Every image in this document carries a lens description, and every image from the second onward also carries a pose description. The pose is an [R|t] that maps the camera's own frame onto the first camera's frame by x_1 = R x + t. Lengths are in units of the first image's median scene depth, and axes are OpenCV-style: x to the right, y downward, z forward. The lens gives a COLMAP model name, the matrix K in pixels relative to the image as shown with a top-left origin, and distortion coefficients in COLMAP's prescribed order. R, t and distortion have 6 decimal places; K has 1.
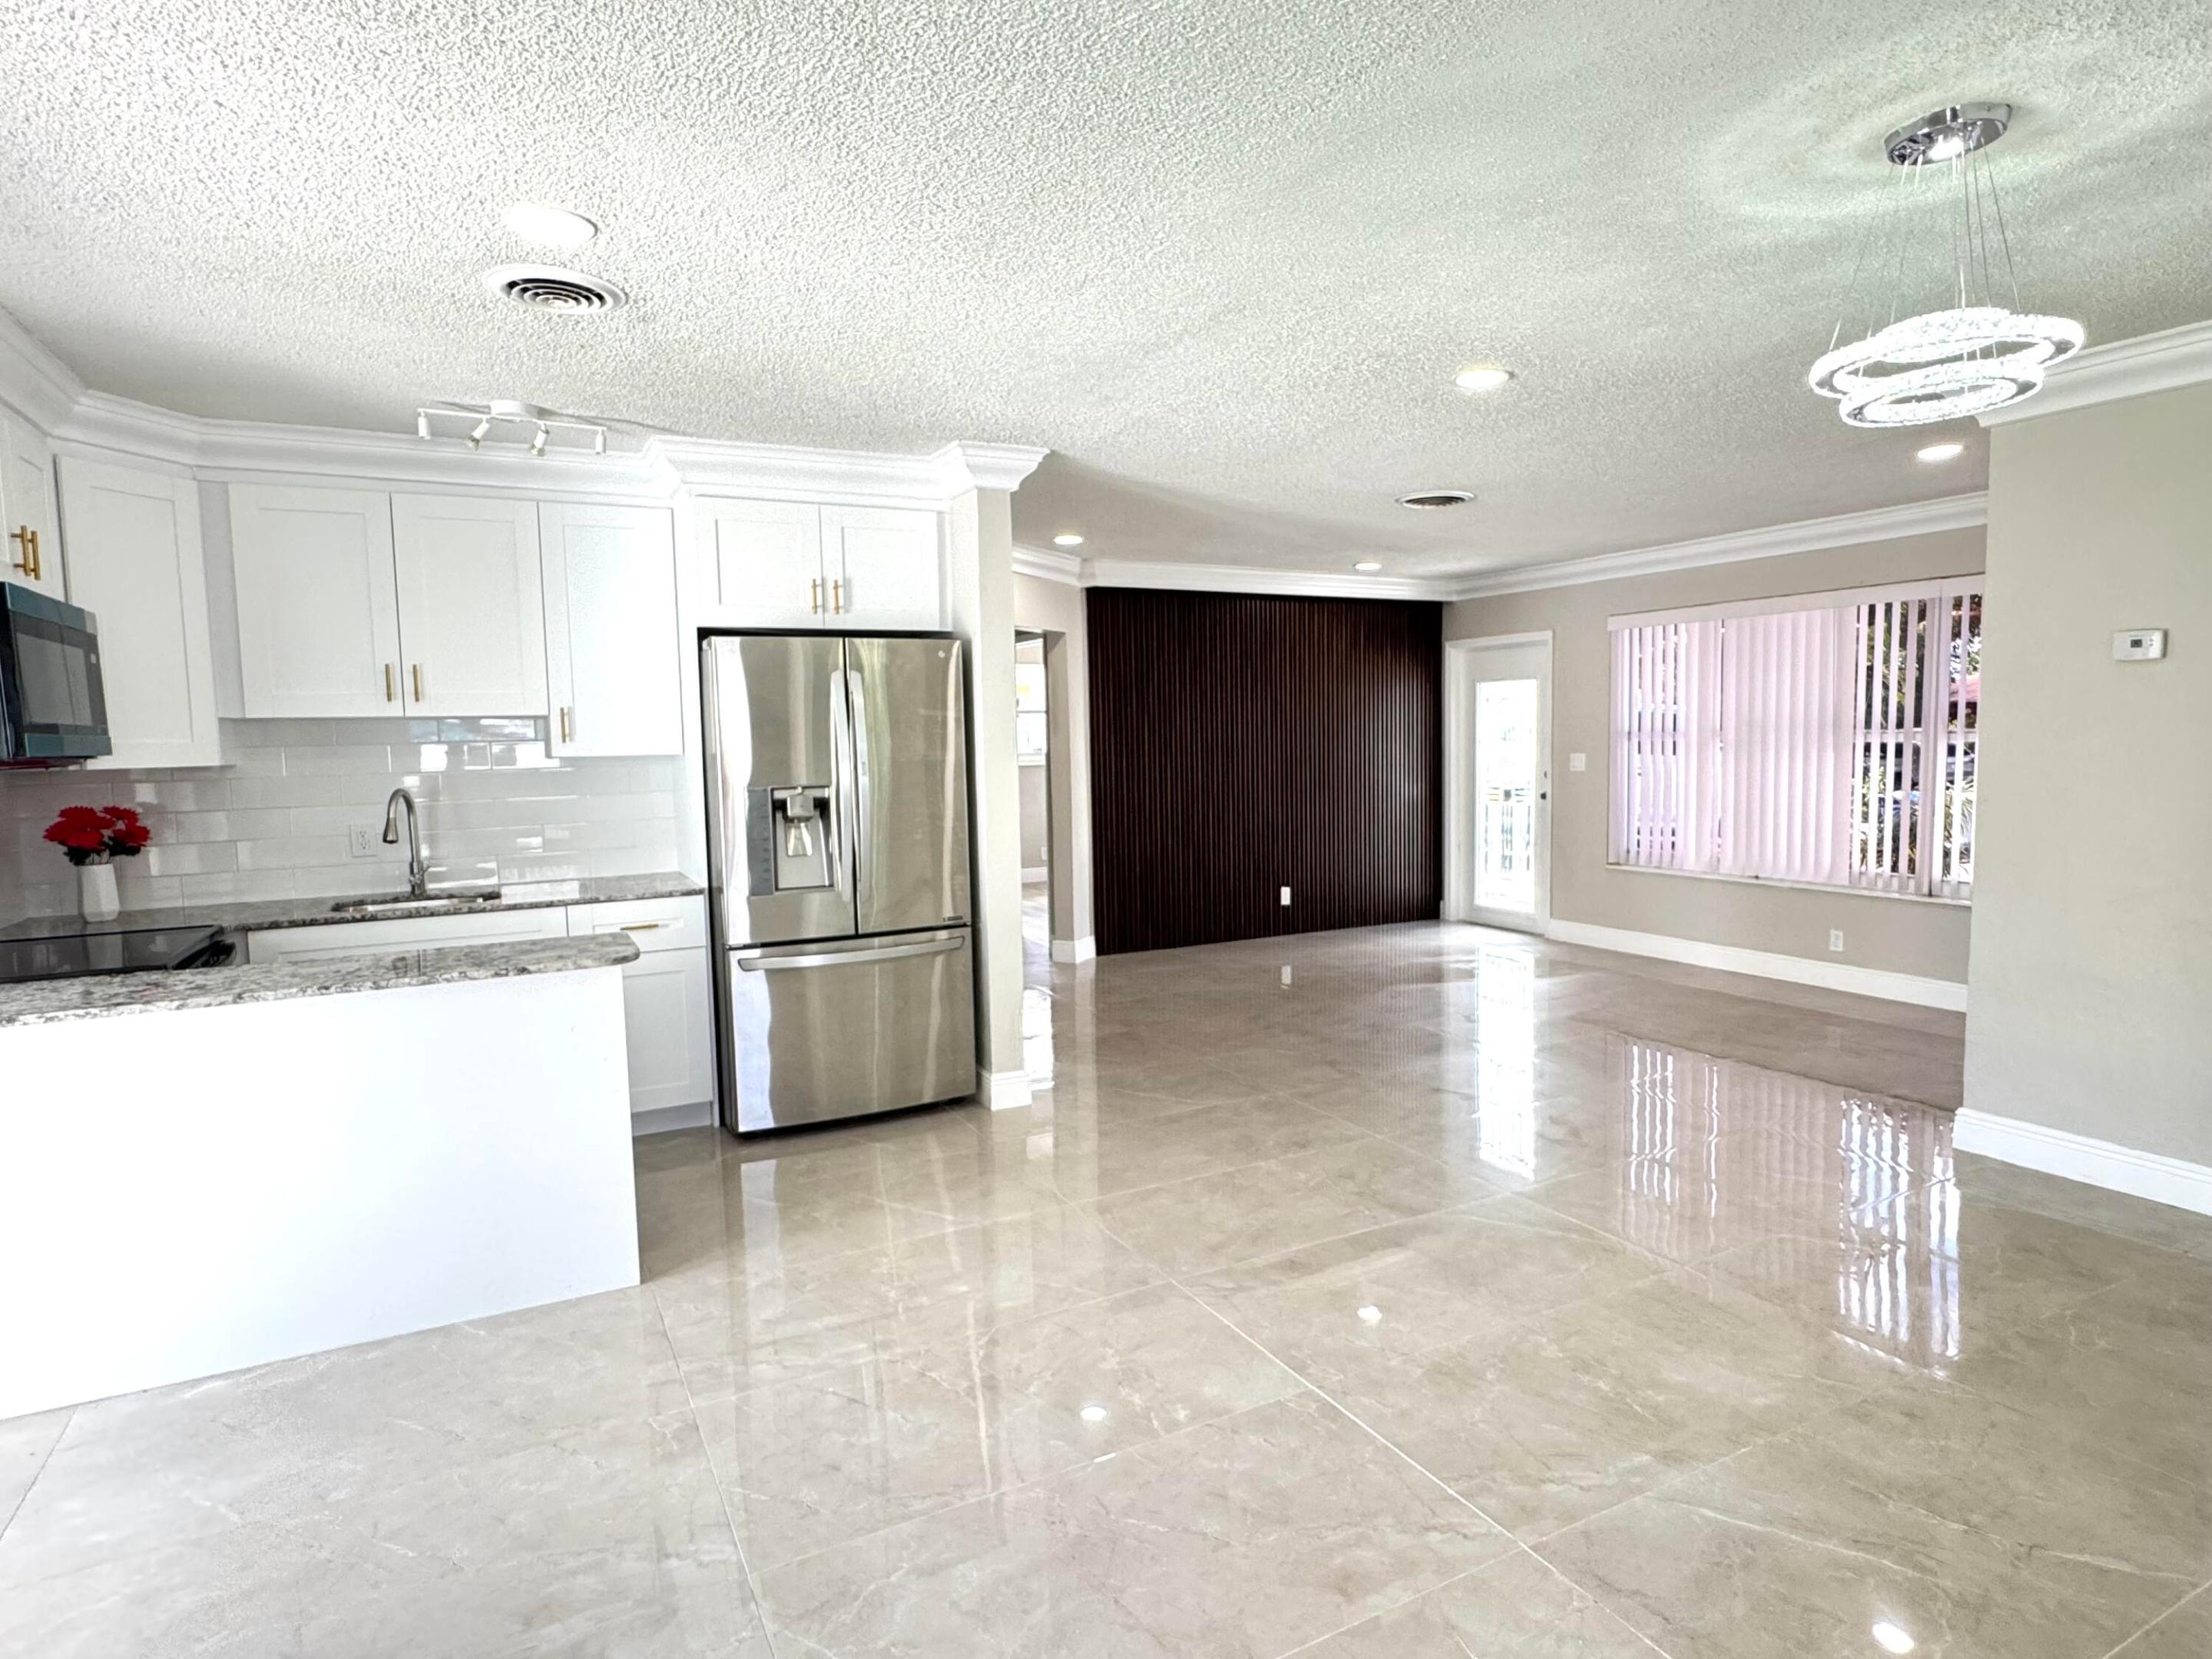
lens RADIAL K [[1227.5, 0, 1102.0], [0, 1227.5, 827.4], [0, 0, 1]] dist [-0.005411, 0.001582]
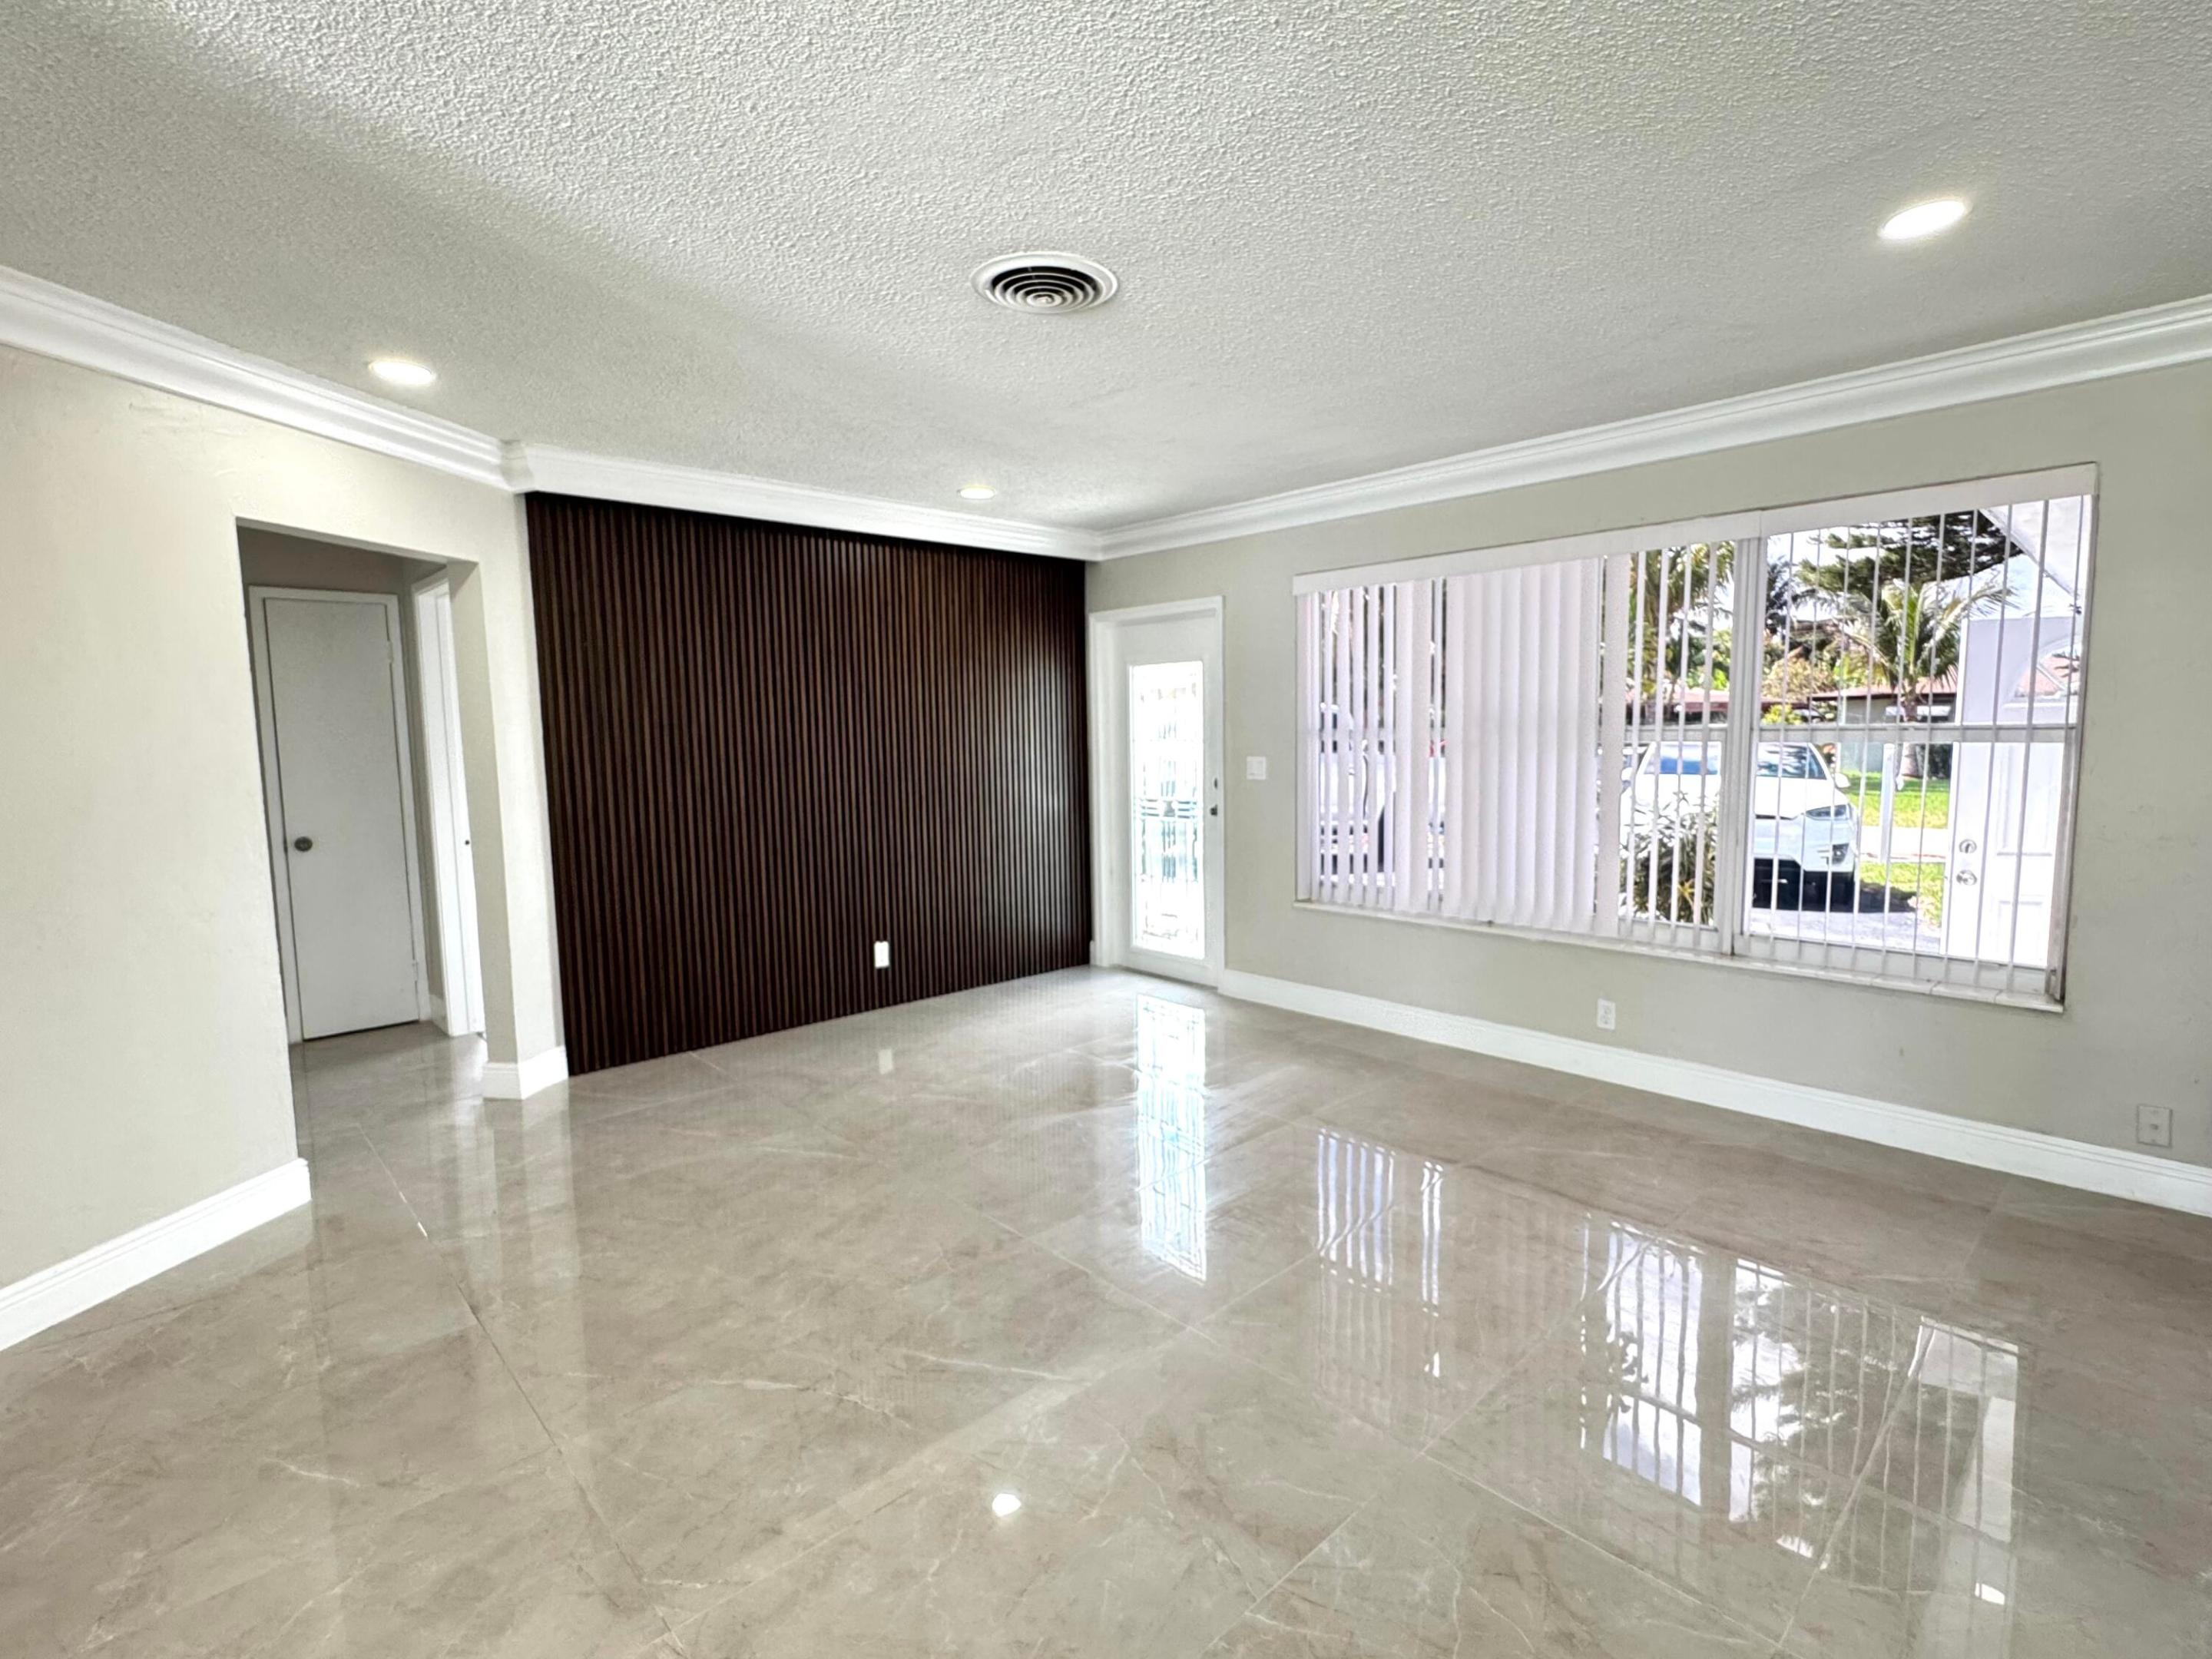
lens RADIAL K [[1042.5, 0, 1104.7], [0, 1042.5, 829.1], [0, 0, 1]] dist [-0.000394, -0.000026]
pose [[0.963378, -0.024123, 0.267062, 0.124941], [0.018977, 0.999581, 0.021835, -0.031665], [-0.267476, -0.015967, 0.963432, 0.408225]]
